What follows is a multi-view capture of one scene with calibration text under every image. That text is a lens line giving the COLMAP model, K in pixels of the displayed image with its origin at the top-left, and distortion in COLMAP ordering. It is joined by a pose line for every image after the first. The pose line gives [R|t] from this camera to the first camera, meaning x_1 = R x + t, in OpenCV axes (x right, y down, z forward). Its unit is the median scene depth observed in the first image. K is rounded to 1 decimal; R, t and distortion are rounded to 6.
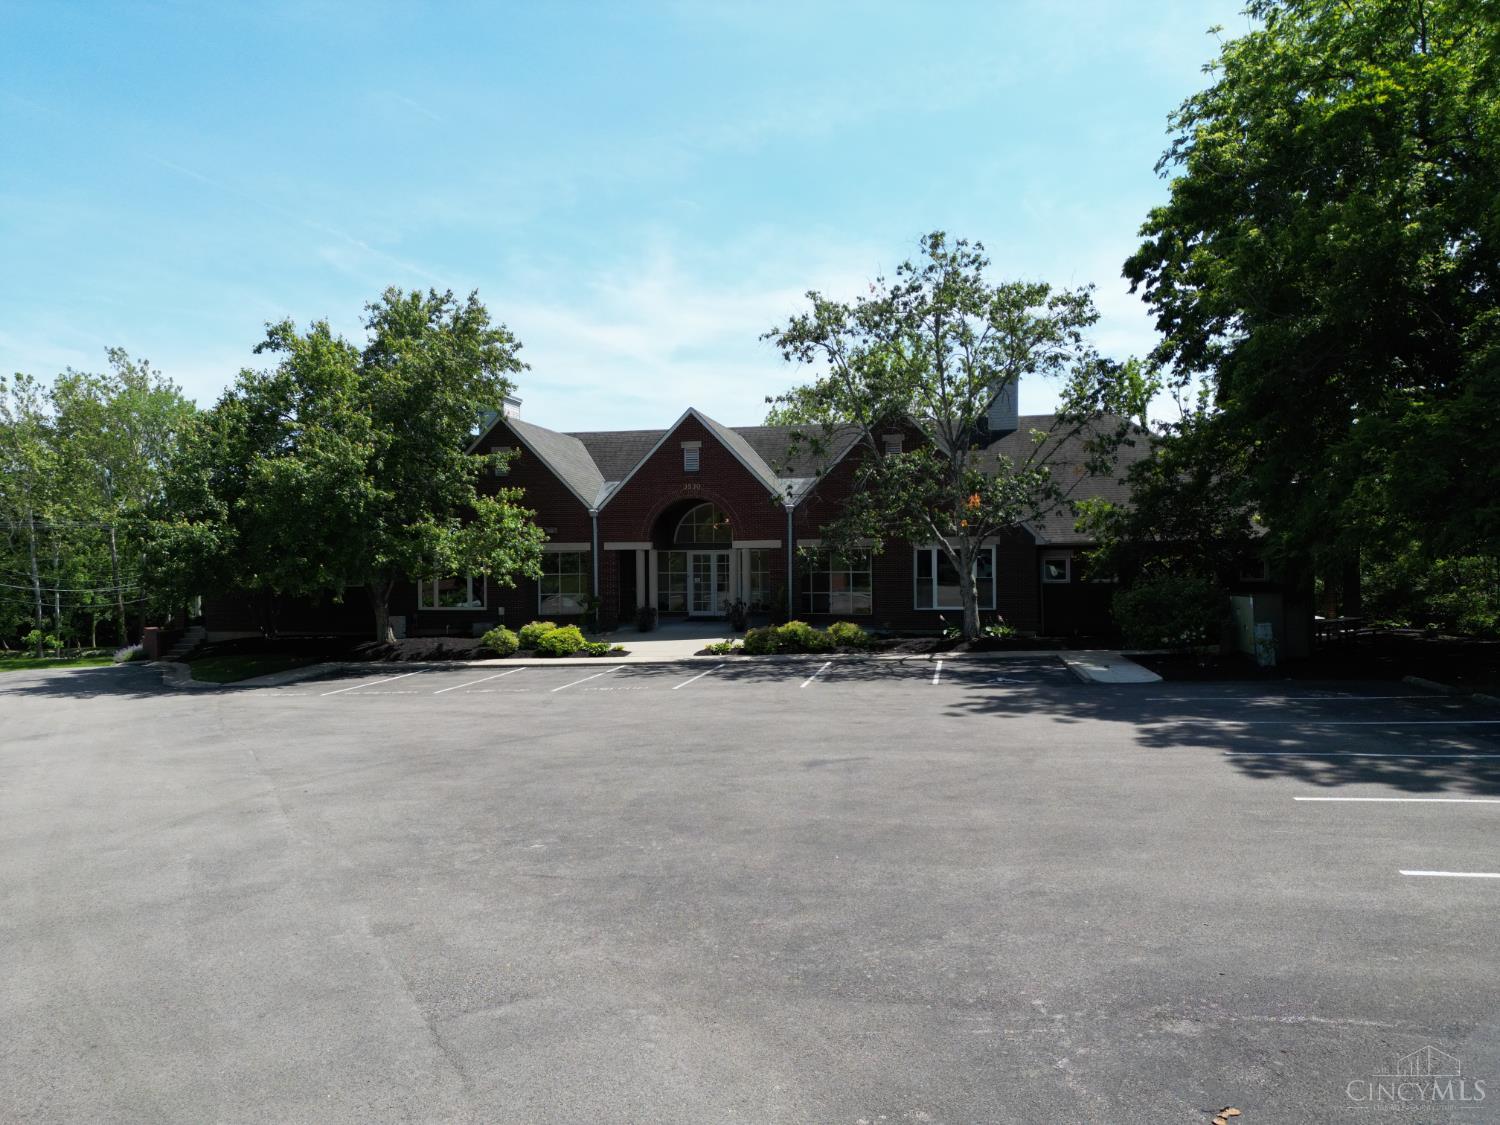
lens RADIAL K [[1048.5, 0, 749.1], [0, 1048.5, 562.6], [0, 0, 1]] dist [0.075228, -0.071686]
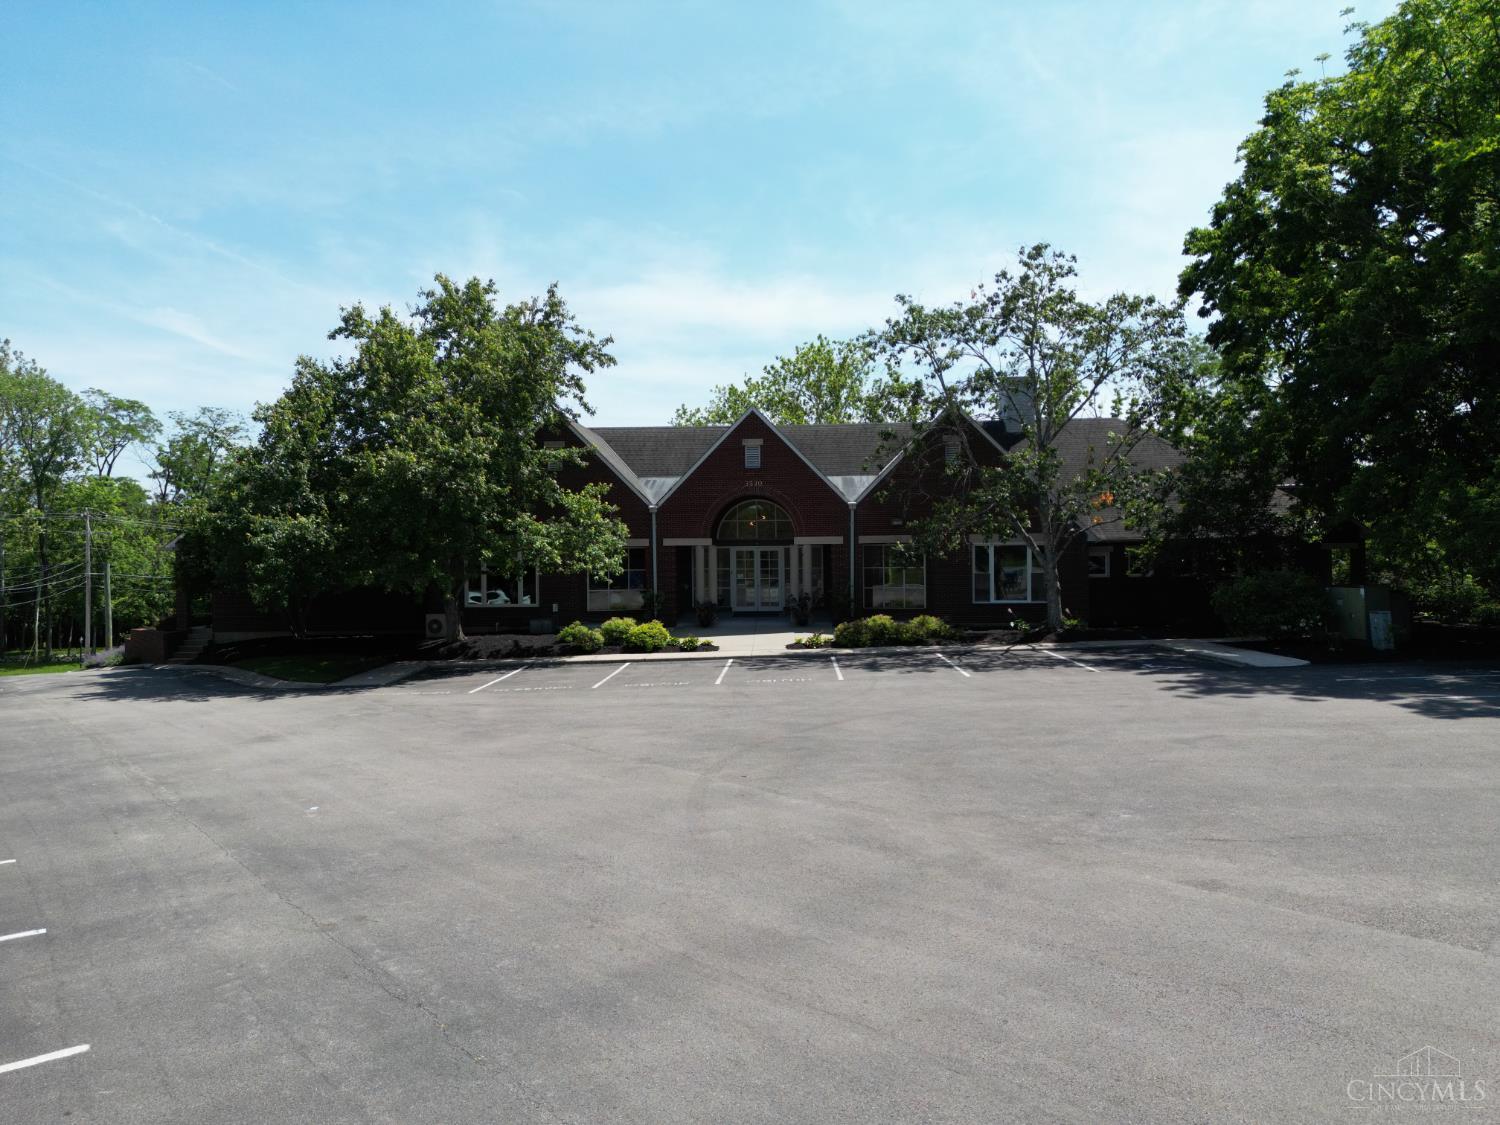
lens RADIAL K [[1048.5, 0, 745.1], [0, 1048.5, 564.7], [0, 0, 1]] dist [0.075228, -0.071686]
pose [[0.989170, -0.001386, 0.146768, -0.235078], [0.000933, 0.999995, 0.003155, 0.003121], [-0.146772, -0.002984, 0.989166, -0.001707]]
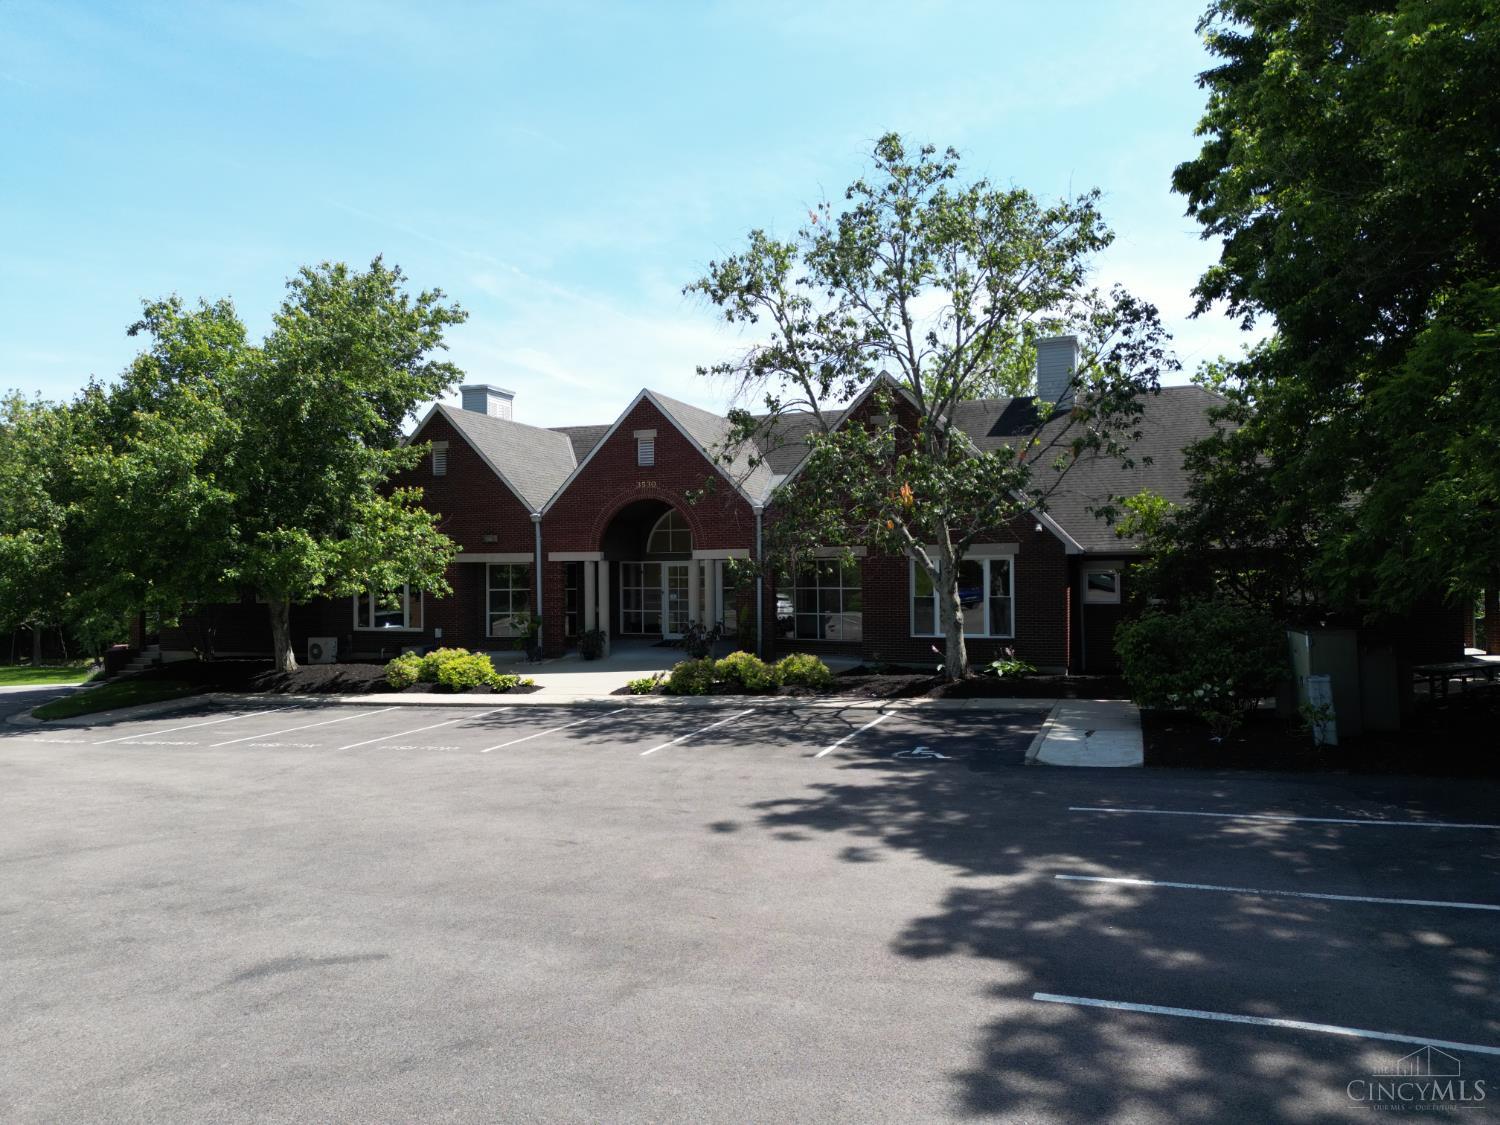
lens RADIAL K [[1048.5, 0, 751.4], [0, 1048.5, 563.2], [0, 0, 1]] dist [0.075228, -0.071686]
pose [[0.988389, -0.001215, -0.151943, 0.170220], [0.000174, 0.999976, -0.006865, -0.005422], [0.151948, 0.006759, 0.988365, 0.218028]]
